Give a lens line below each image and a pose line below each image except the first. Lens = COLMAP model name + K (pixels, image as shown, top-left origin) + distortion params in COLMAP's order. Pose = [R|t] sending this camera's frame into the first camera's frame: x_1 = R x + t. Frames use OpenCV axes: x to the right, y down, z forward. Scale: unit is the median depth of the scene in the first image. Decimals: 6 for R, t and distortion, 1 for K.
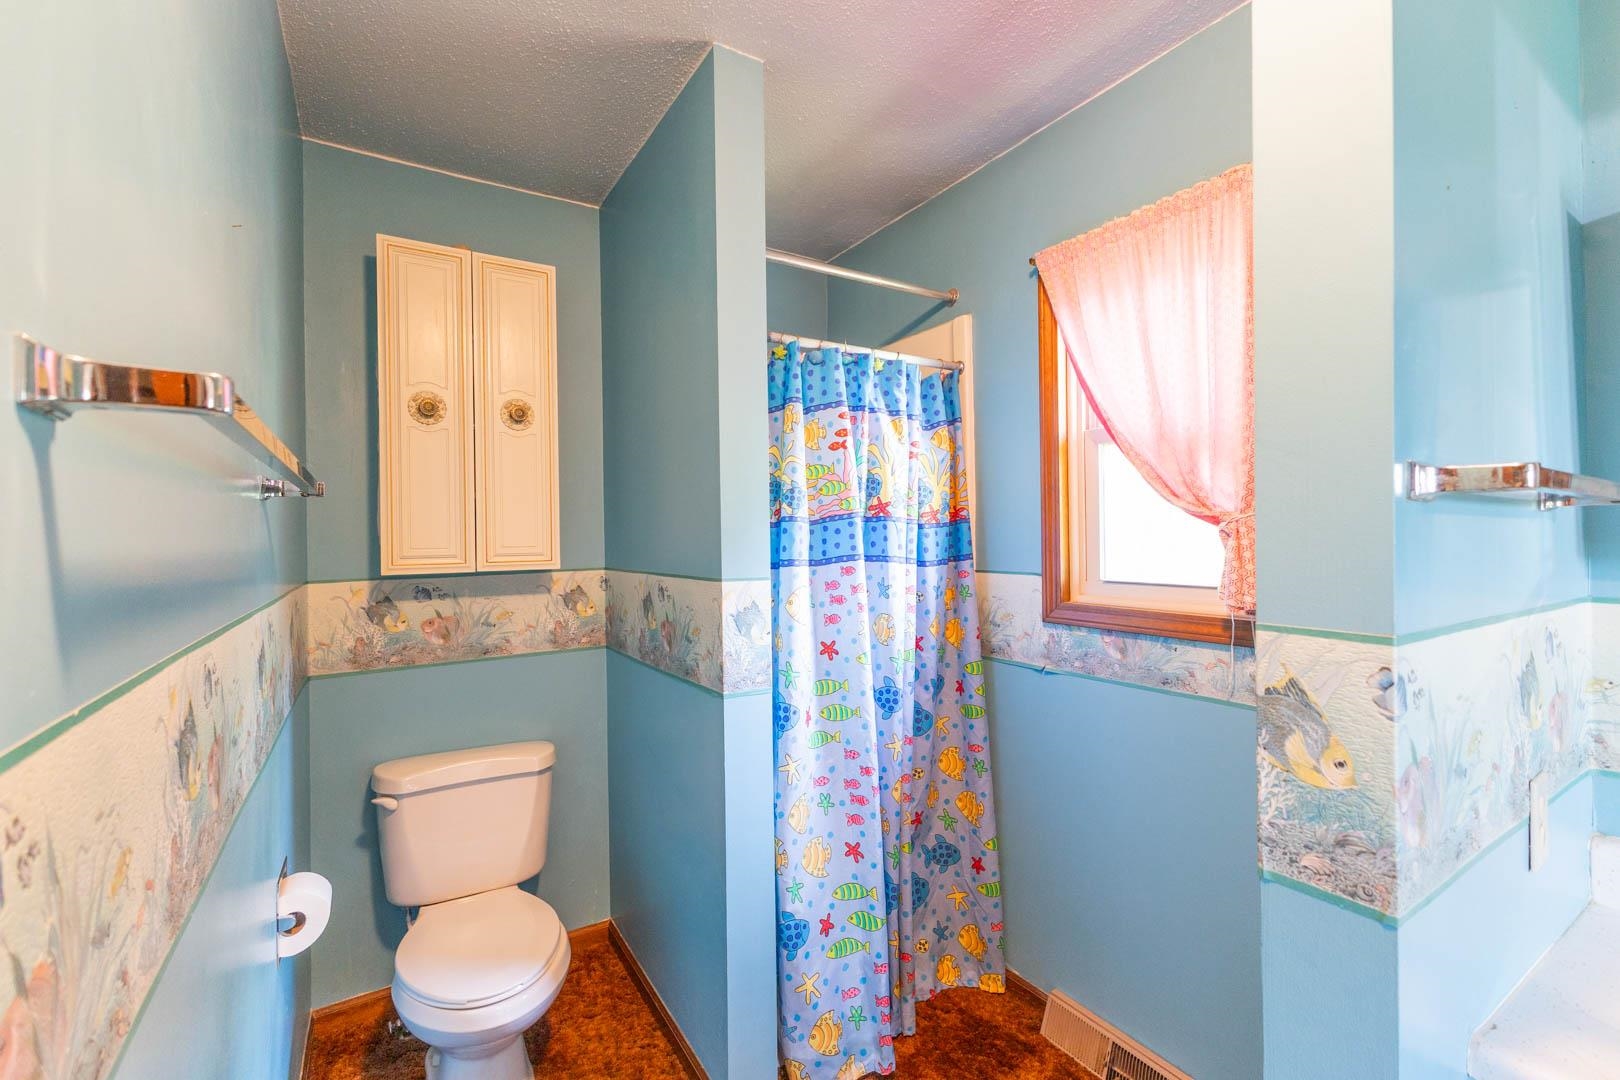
lens RADIAL K [[722.2, 0, 853.3], [0, 722.2, 535.0], [0, 0, 1]] dist [0.009977, -0.001577]
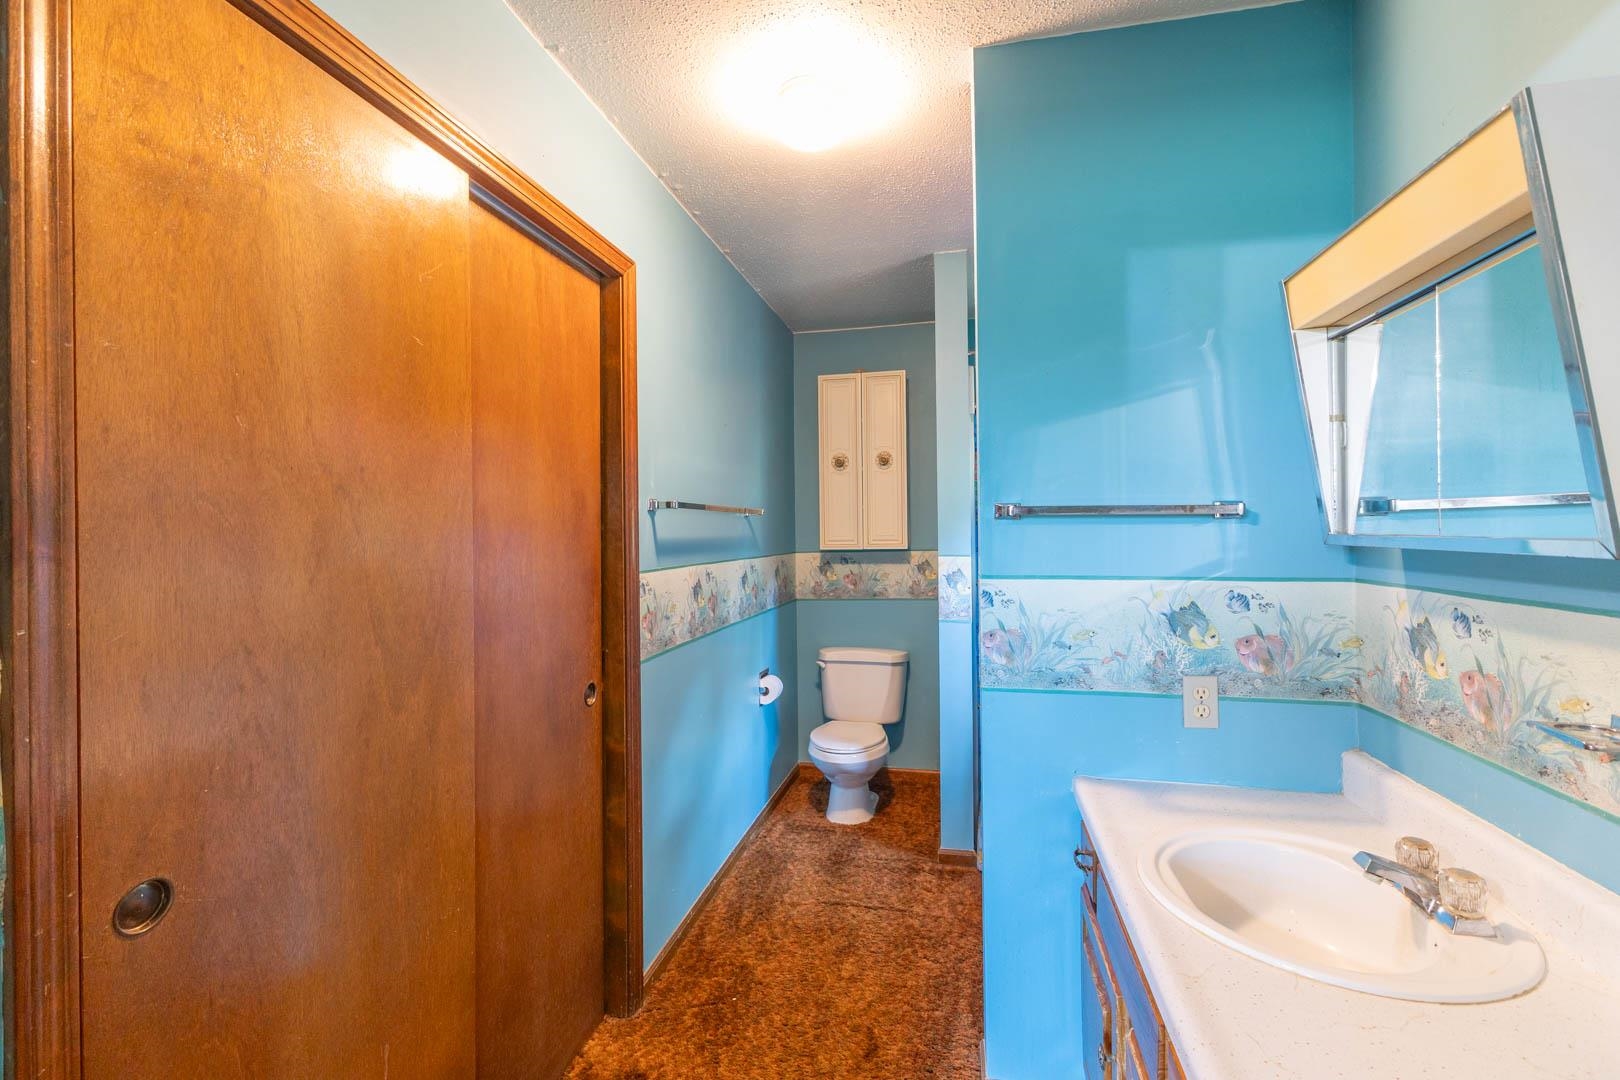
lens RADIAL K [[722.2, 0, 805.7], [0, 722.2, 533.5], [0, 0, 1]] dist [0.009977, -0.001577]
pose [[0.701019, 0.004722, -0.713127, 0.686325], [0.006225, 0.999899, 0.012741, -0.013143], [0.713115, -0.013371, 0.700919, -0.383218]]
